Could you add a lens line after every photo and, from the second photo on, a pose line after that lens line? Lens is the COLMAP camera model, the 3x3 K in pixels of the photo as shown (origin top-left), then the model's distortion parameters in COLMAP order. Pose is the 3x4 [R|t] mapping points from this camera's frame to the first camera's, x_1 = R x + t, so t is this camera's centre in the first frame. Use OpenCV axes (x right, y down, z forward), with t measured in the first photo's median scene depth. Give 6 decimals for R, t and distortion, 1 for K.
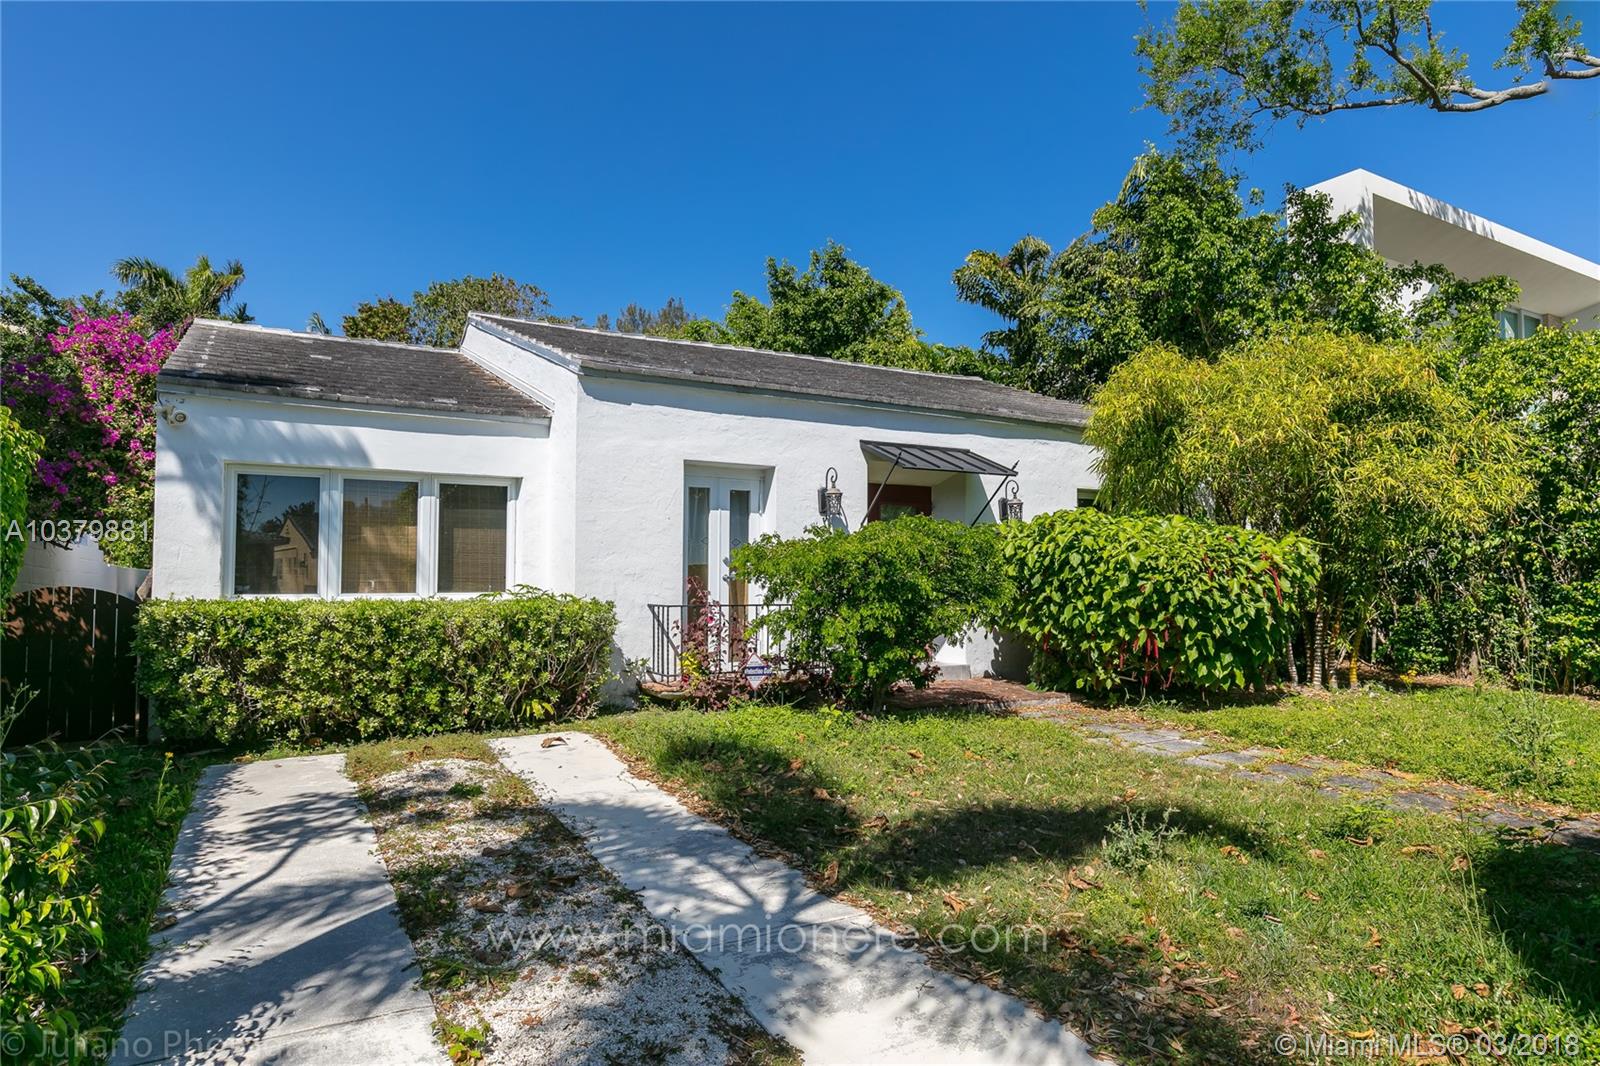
lens RADIAL K [[952.3, 0, 803.0], [0, 952.3, 538.6], [0, 0, 1]] dist [-0.006228, -0.000879]
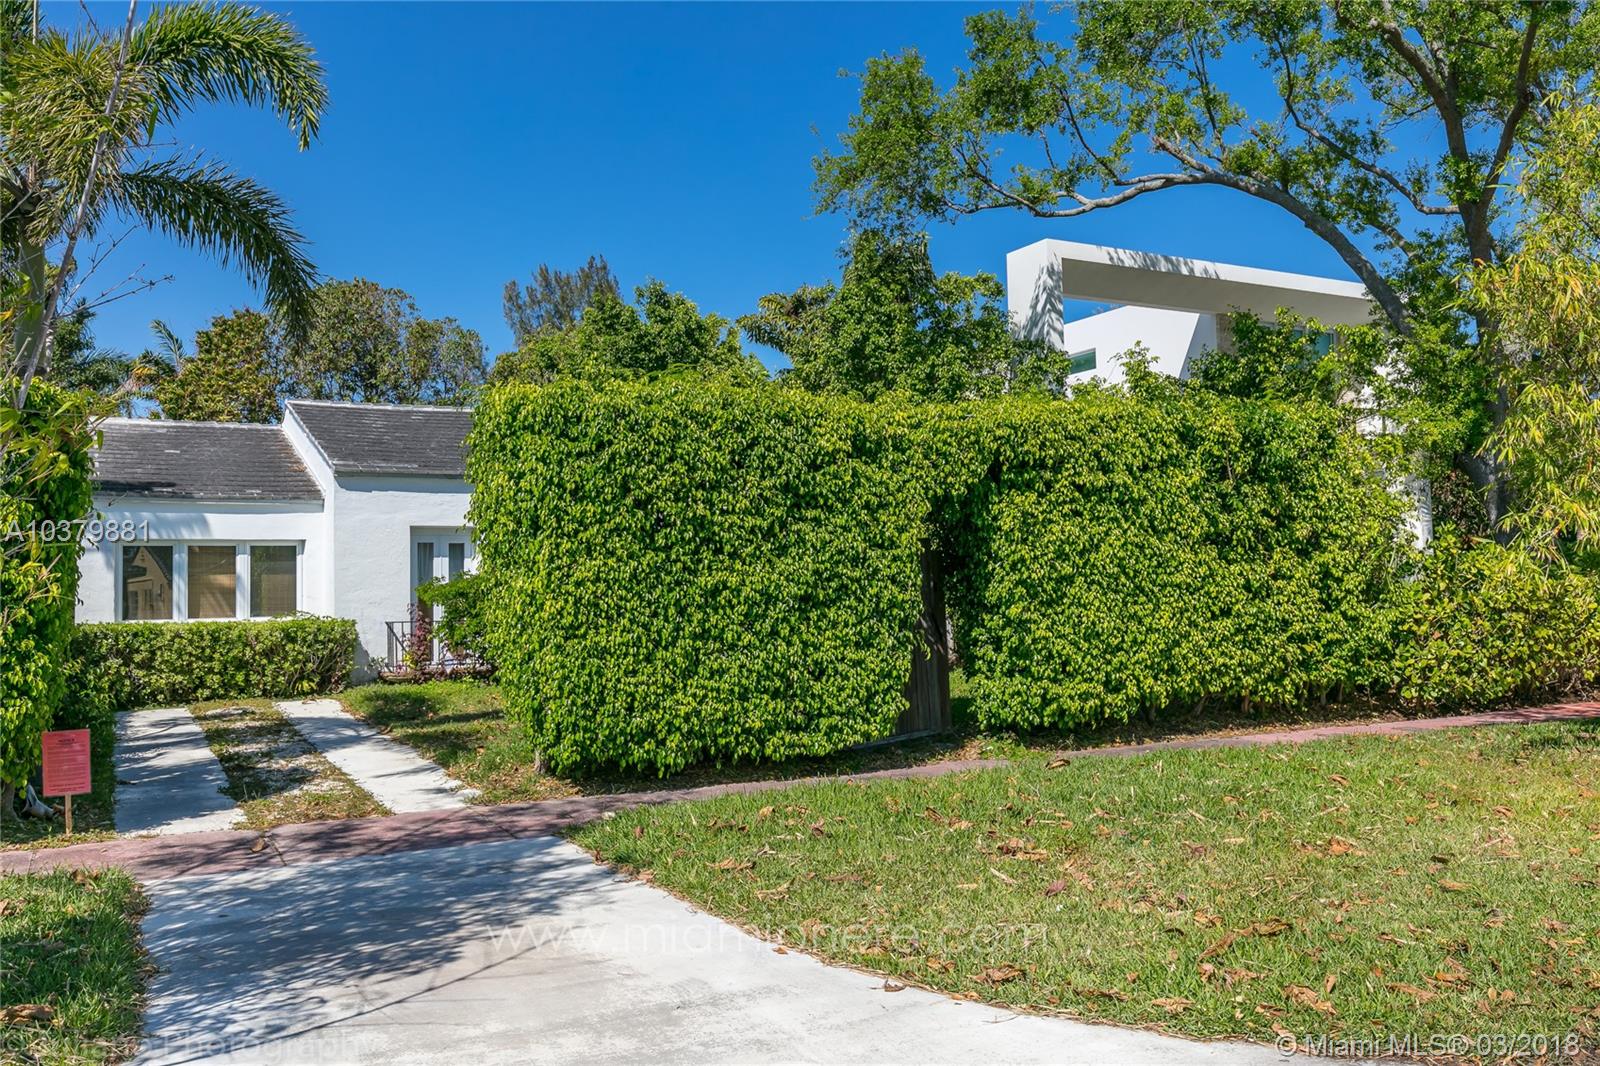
lens RADIAL K [[1377.3, 0, 801.2], [0, 1377.3, 536.9], [0, 0, 1]] dist [0.014648, -0.009584]
pose [[0.998626, -0.023010, -0.047080, 0.684220], [0.022821, 0.999729, -0.004529, -0.047298], [0.047171, 0.003449, 0.998881, -1.323431]]
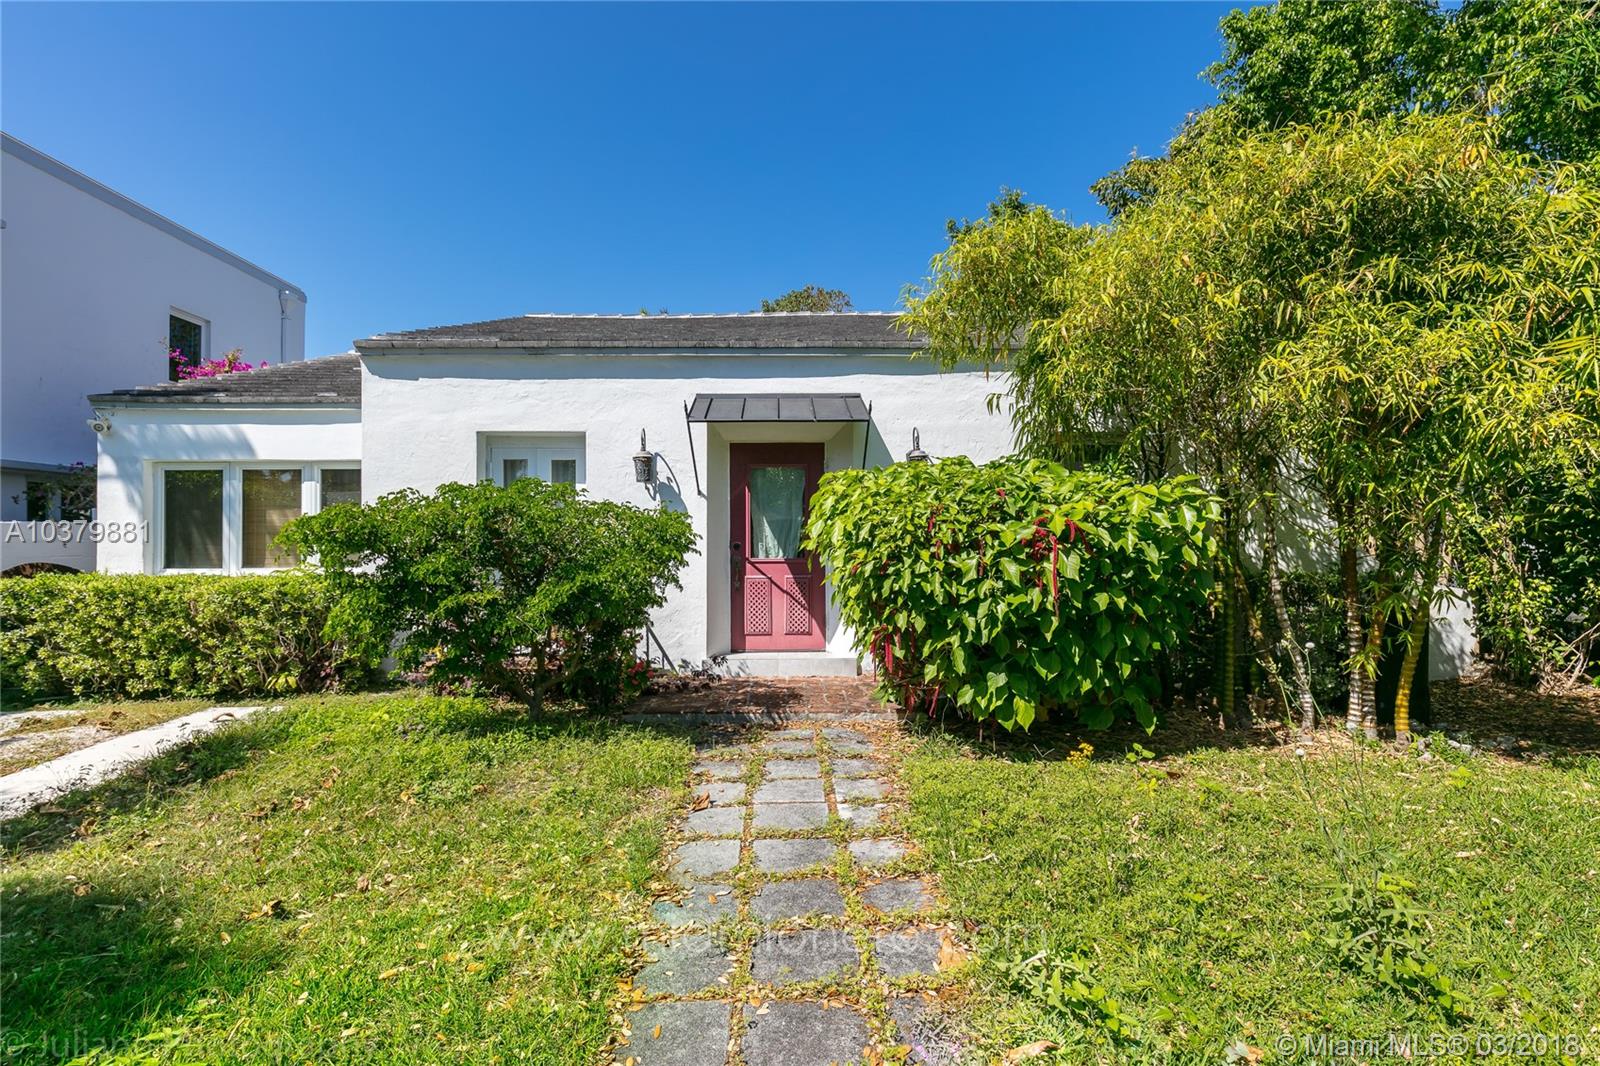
lens RADIAL K [[831.5, 0, 797.3], [0, 831.5, 524.3], [0, 0, 1]] dist [-0.002426, -0.000971]
pose [[0.866706, -0.019147, -0.498452, 0.658182], [0.028559, 0.999529, 0.011263, 0.012827], [0.498002, -0.023997, 0.866844, 0.491457]]
